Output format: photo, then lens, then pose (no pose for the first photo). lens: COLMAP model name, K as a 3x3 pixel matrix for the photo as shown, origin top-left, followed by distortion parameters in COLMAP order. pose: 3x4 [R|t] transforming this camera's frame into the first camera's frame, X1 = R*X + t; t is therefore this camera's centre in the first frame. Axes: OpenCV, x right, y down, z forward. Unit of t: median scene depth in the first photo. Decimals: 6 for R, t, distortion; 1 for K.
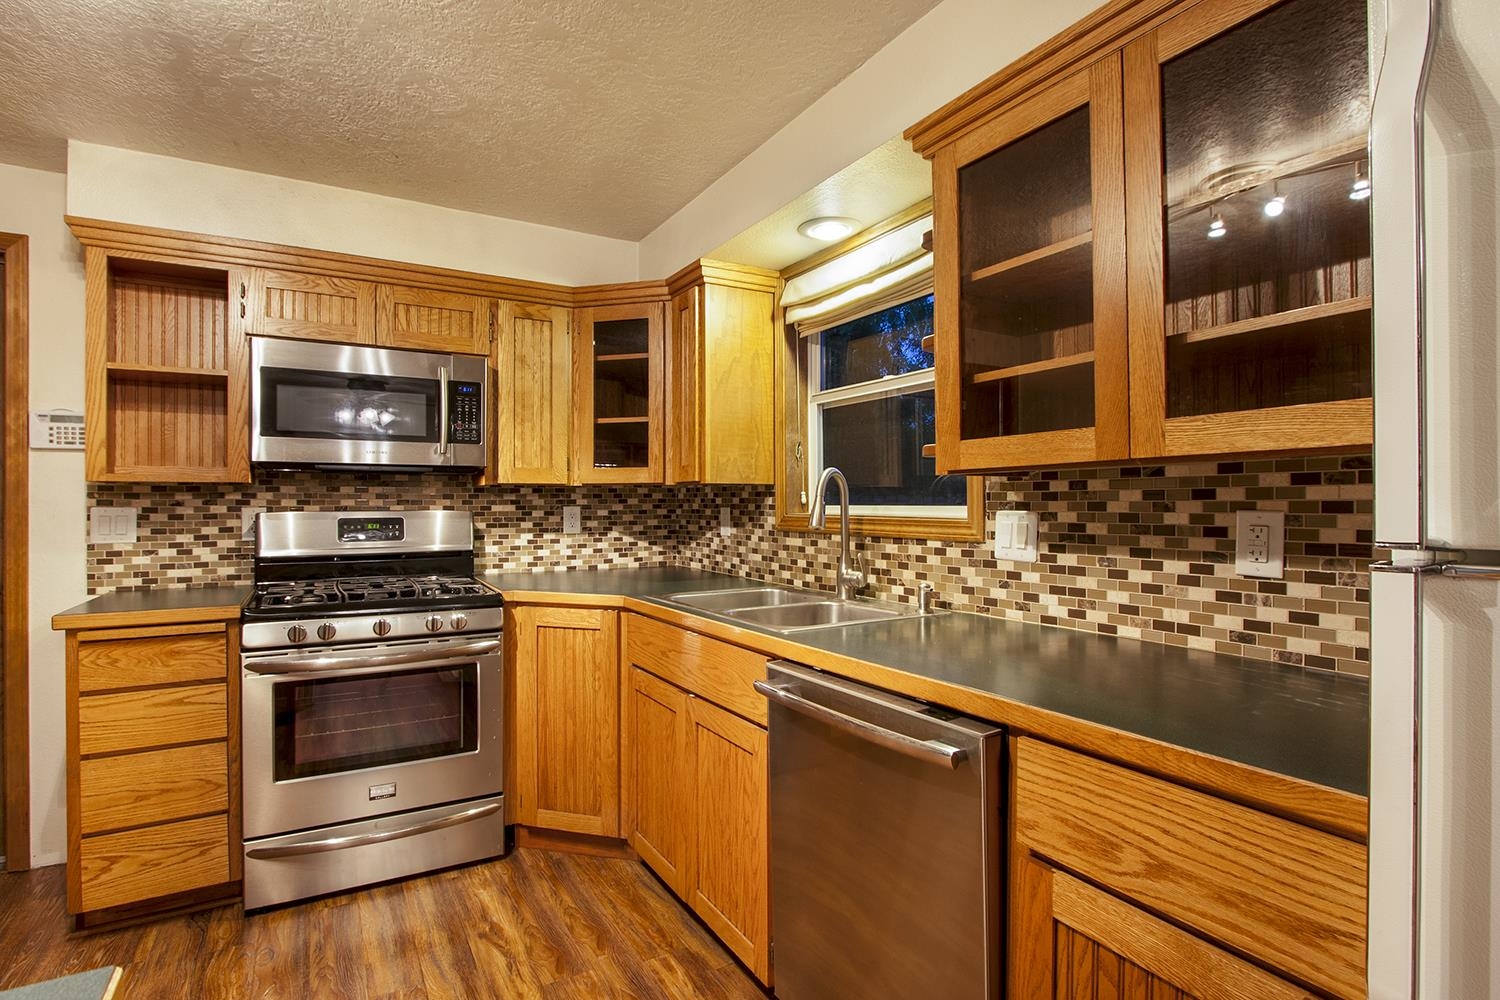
lens RADIAL K [[732.1, 0, 742.3], [0, 732.1, 508.4], [0, 0, 1]] dist [-0.023070, 0.001998]
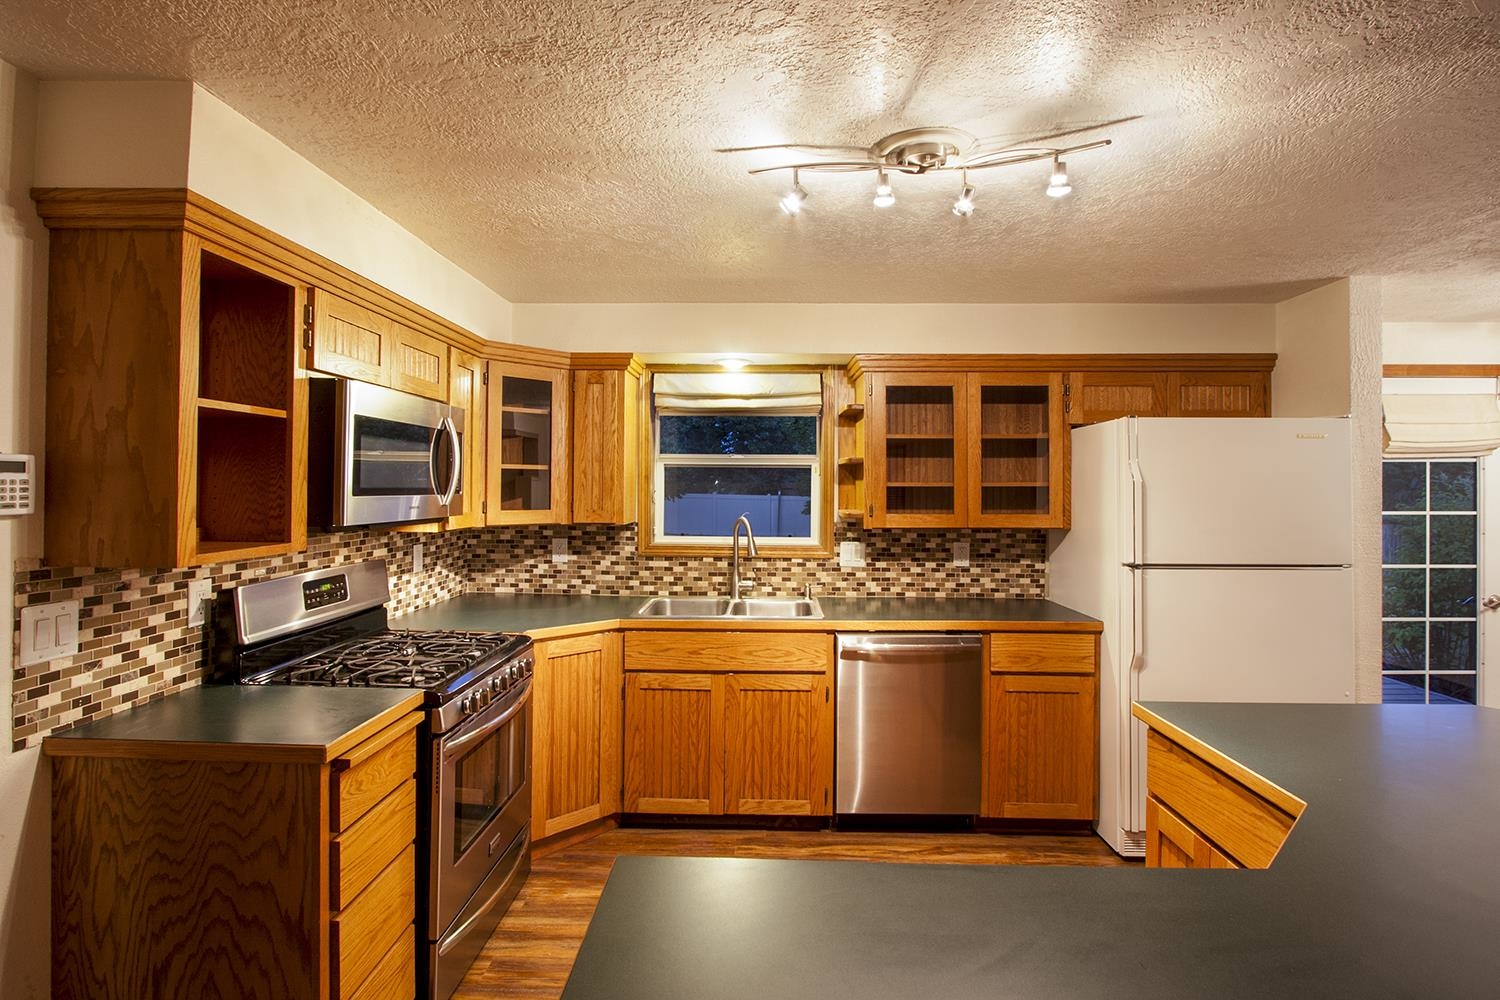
lens RADIAL K [[732.1, 0, 745.0], [0, 732.1, 485.0], [0, 0, 1]] dist [-0.023070, 0.001998]
pose [[0.519424, 0.004852, 0.854503, -1.088308], [-0.004685, 0.999985, -0.002830, -0.106254], [-0.854504, -0.002533, 0.519439, 0.151812]]
